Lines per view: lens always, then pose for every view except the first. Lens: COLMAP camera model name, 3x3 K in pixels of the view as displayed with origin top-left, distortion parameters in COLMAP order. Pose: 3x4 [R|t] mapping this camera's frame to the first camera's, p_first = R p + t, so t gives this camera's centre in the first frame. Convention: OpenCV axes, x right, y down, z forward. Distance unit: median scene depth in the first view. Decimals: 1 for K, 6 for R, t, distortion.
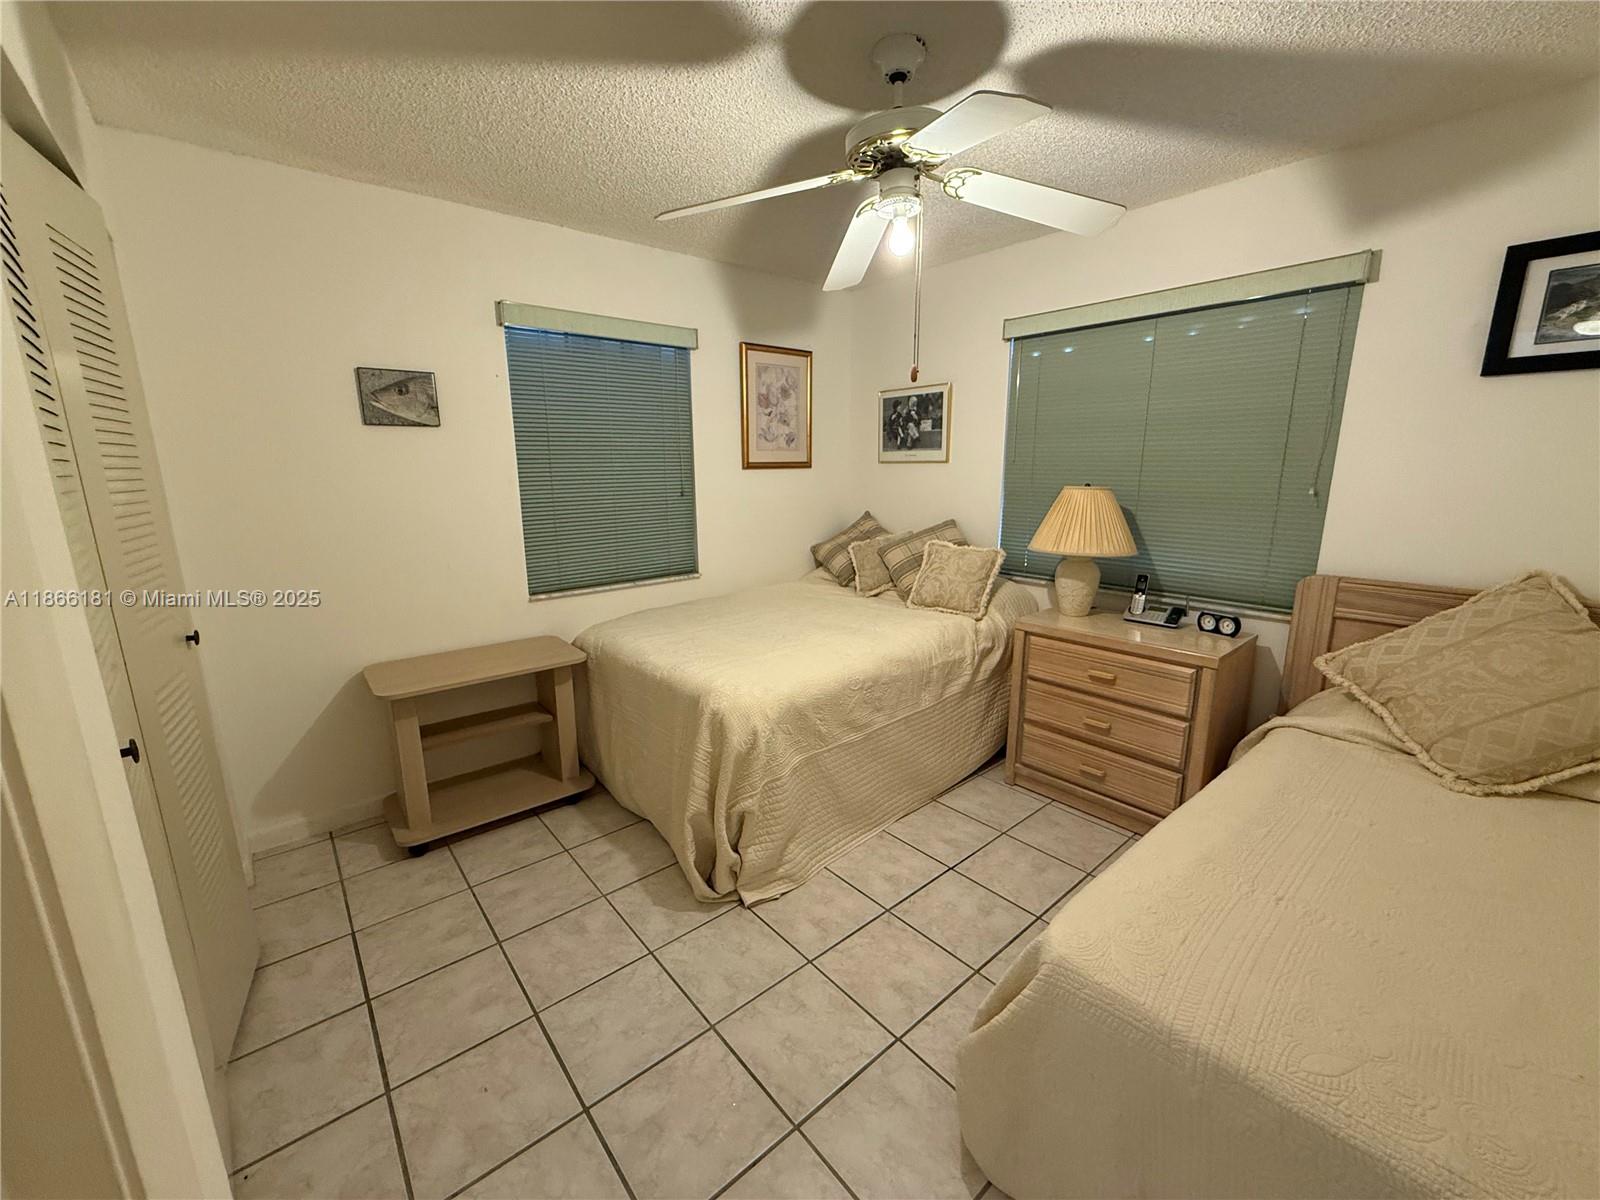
lens RADIAL K [[640.2, 0, 792.2], [0, 640.2, 596.4], [0, 0, 1]] dist [0.001765, 0.000281]
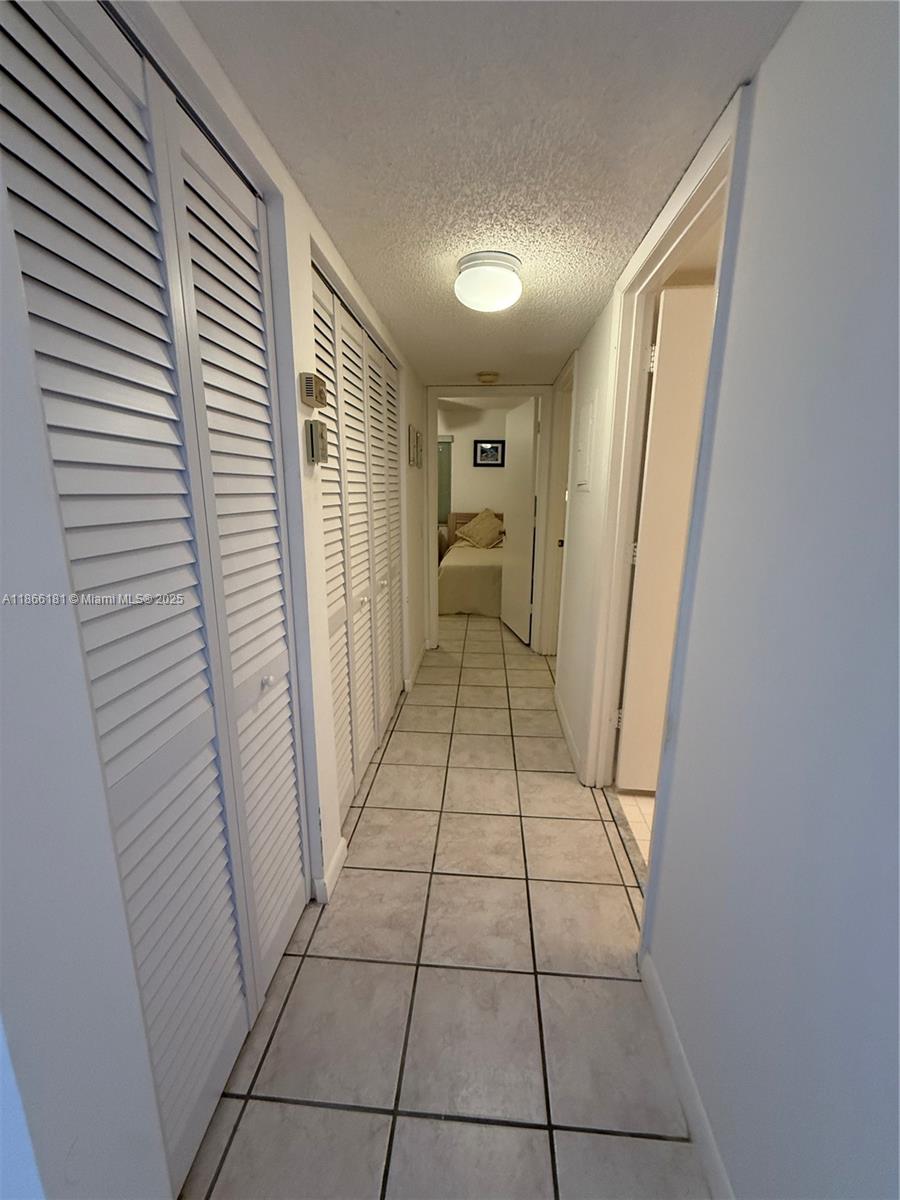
lens RADIAL K [[480.2, 0, 453.7], [0, 480.2, 595.8], [0, 0, 1]] dist [0.001765, 0.000281]
pose [[0.695179, -0.150383, 0.702930, -1.517712], [0.140199, 0.987458, 0.072601, 0.291620], [-0.705032, 0.048080, 0.707544, -1.238760]]
